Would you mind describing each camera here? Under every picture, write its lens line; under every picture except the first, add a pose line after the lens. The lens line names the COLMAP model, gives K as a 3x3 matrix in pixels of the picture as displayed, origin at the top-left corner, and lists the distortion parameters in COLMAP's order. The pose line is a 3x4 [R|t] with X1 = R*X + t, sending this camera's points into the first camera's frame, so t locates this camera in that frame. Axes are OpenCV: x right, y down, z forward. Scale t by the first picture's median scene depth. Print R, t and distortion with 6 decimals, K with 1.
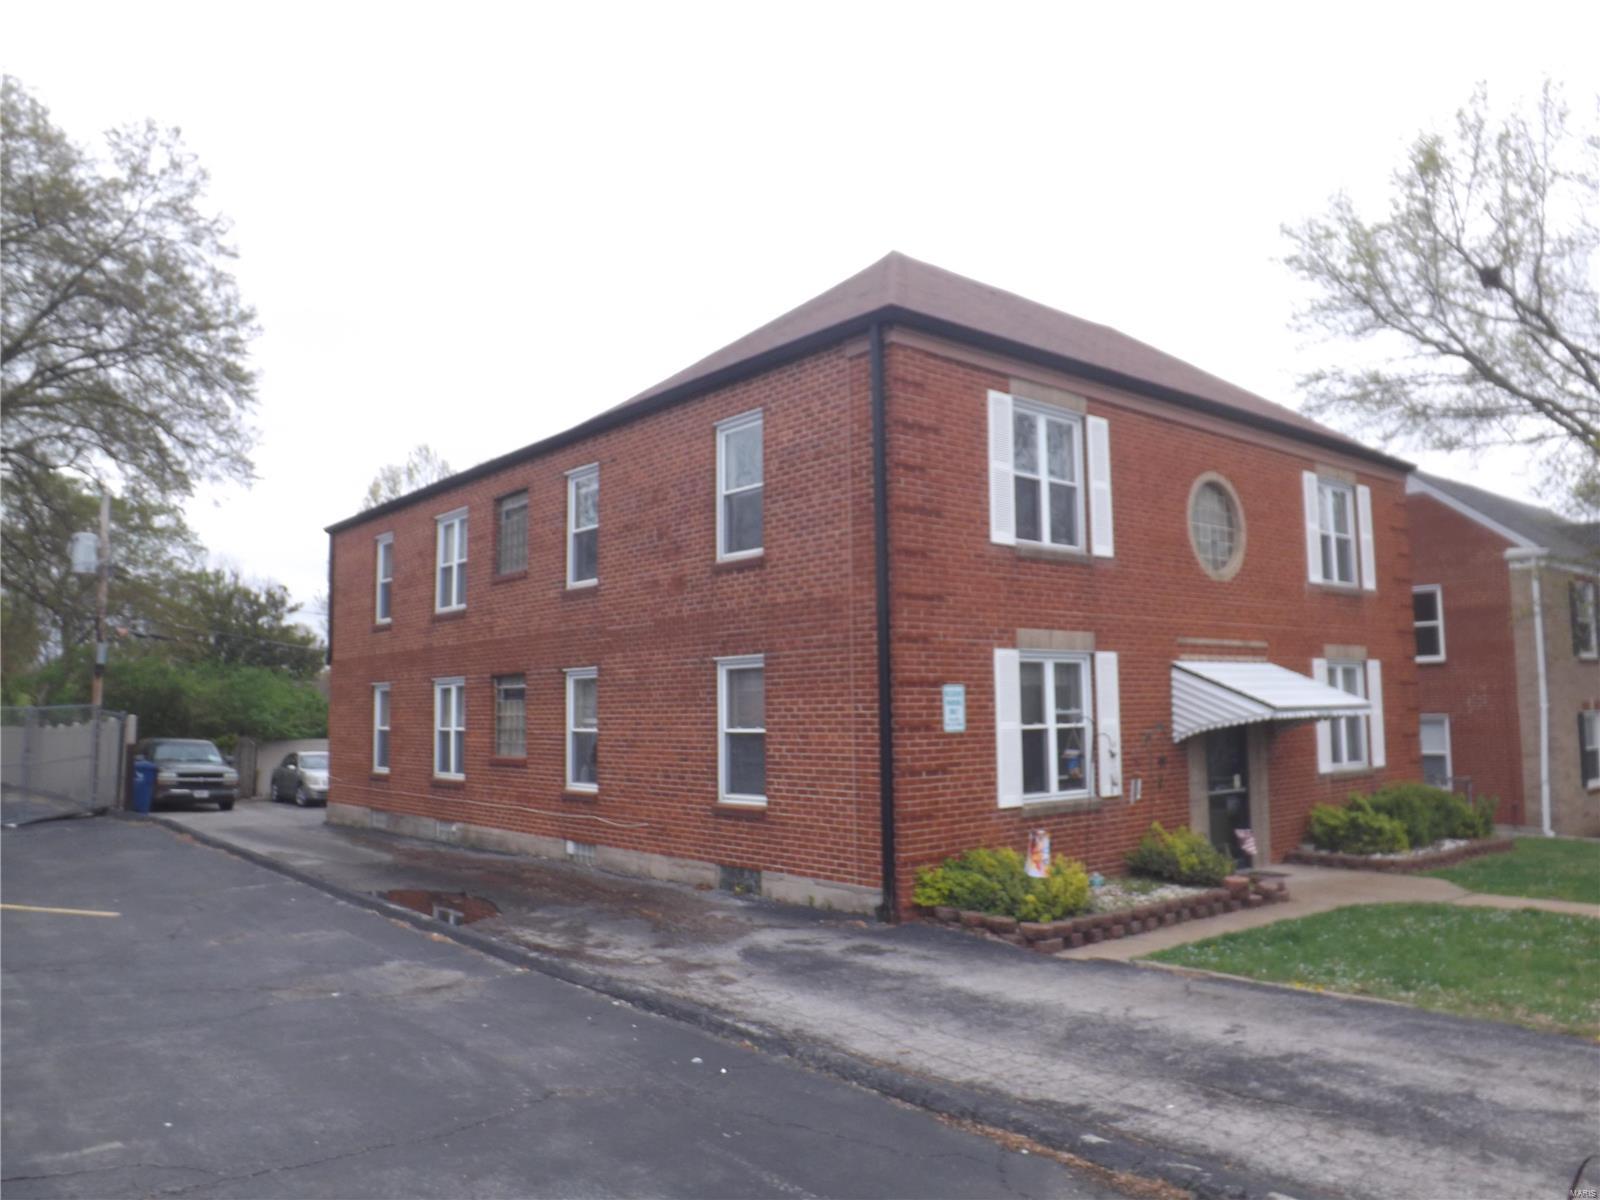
lens RADIAL K [[1221.9, 0, 800.0], [0, 1221.9, 600.0], [0, 0, 1]] dist [-0.085590, -0.002963]
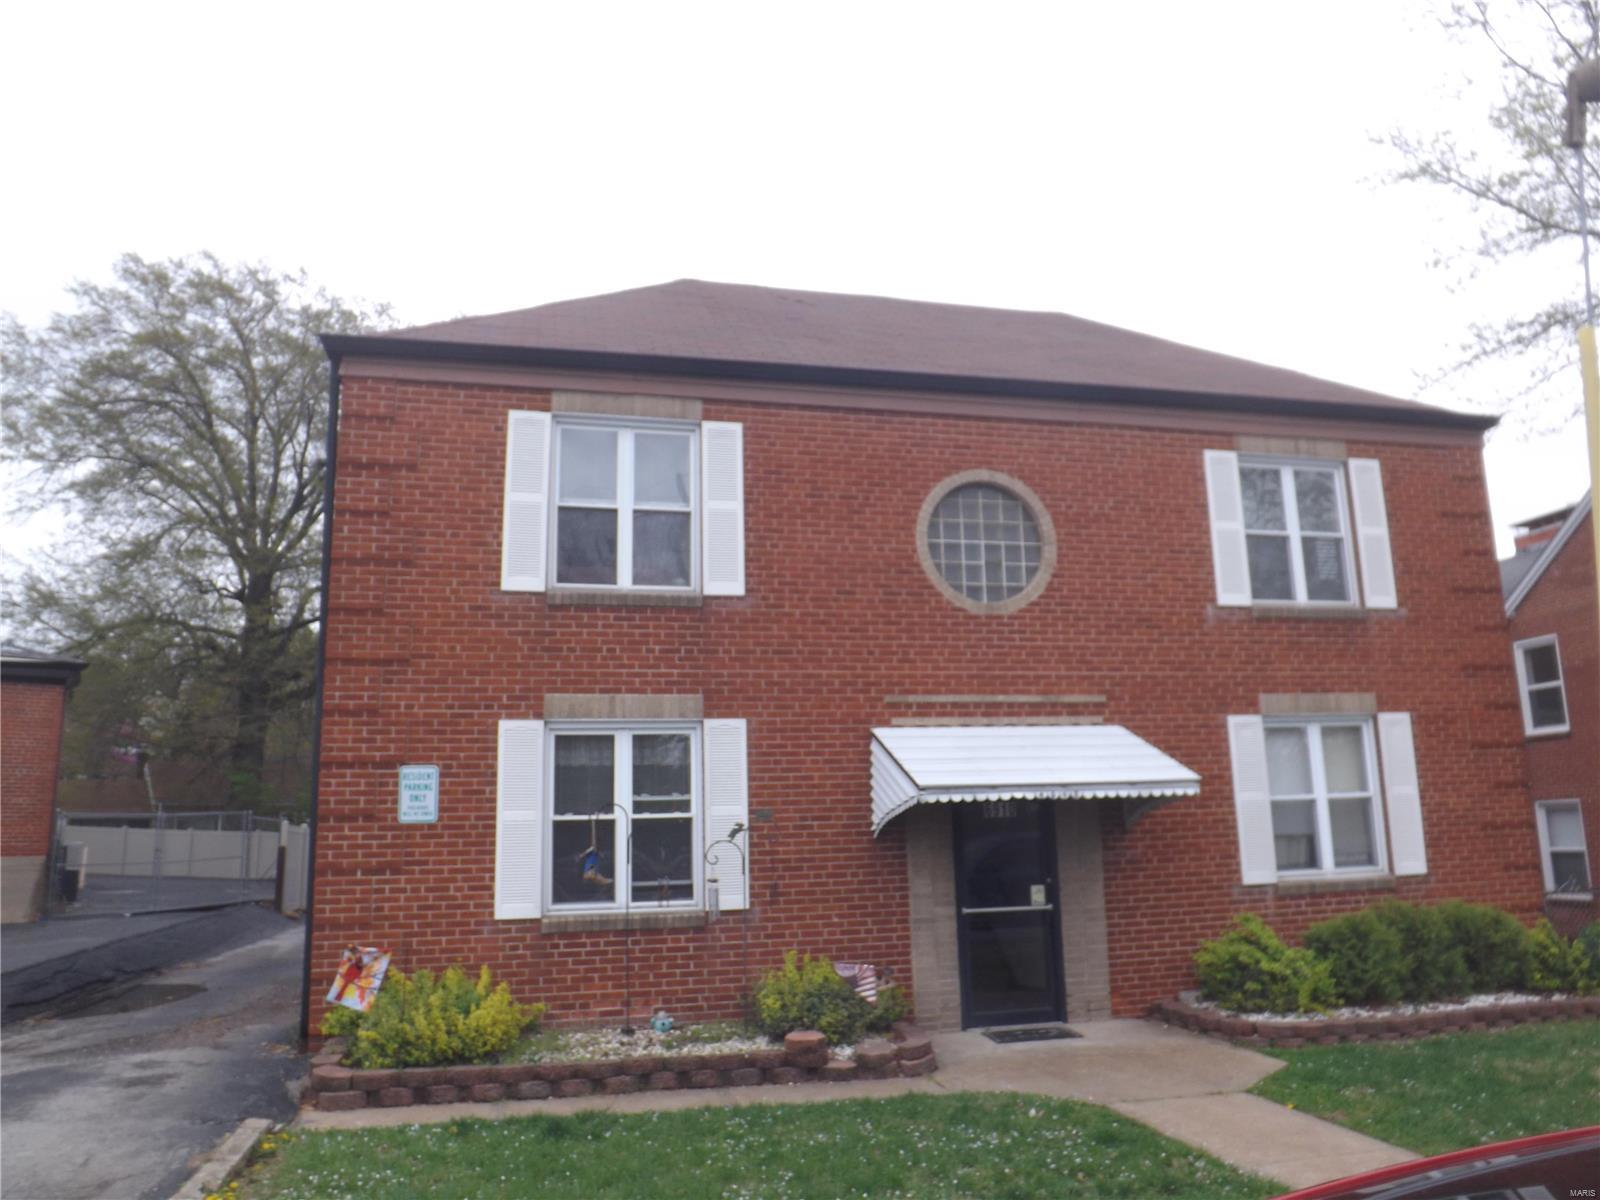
lens RADIAL K [[1162.2, 0, 800.0], [0, 1162.2, 600.0], [0, 0, 1]] dist [-0.069960, 0.000653]
pose [[0.886793, -0.101214, -0.450947, 0.658792], [0.056580, 0.992161, -0.111424, 0.055141], [0.458690, 0.073295, 0.885568, 0.385278]]
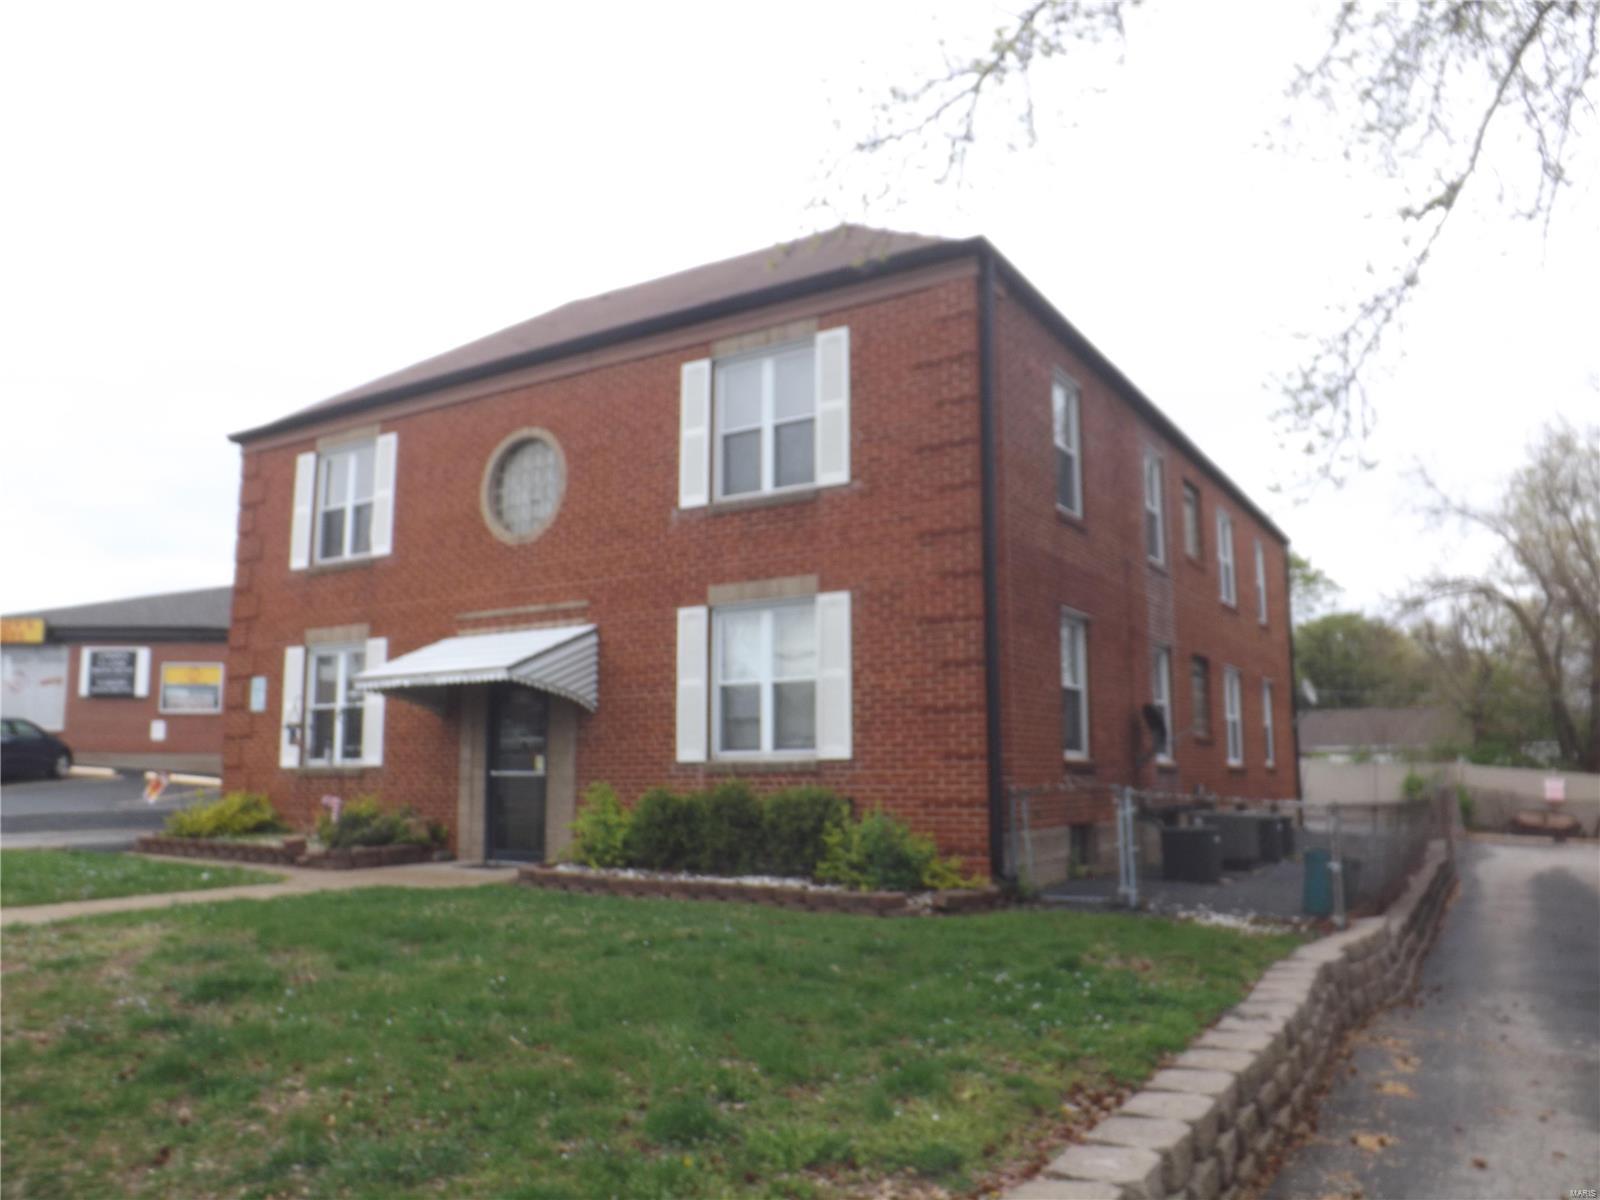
lens RADIAL K [[1224.0, 0, 809.3], [0, 1224.0, 581.9], [0, 0, 1]] dist [-0.086184, 0.012038]
pose [[0.307197, -0.135300, -0.941979, 1.508741], [0.093747, 0.989330, -0.111528, 0.160686], [0.947017, -0.054047, 0.316603, 1.072602]]
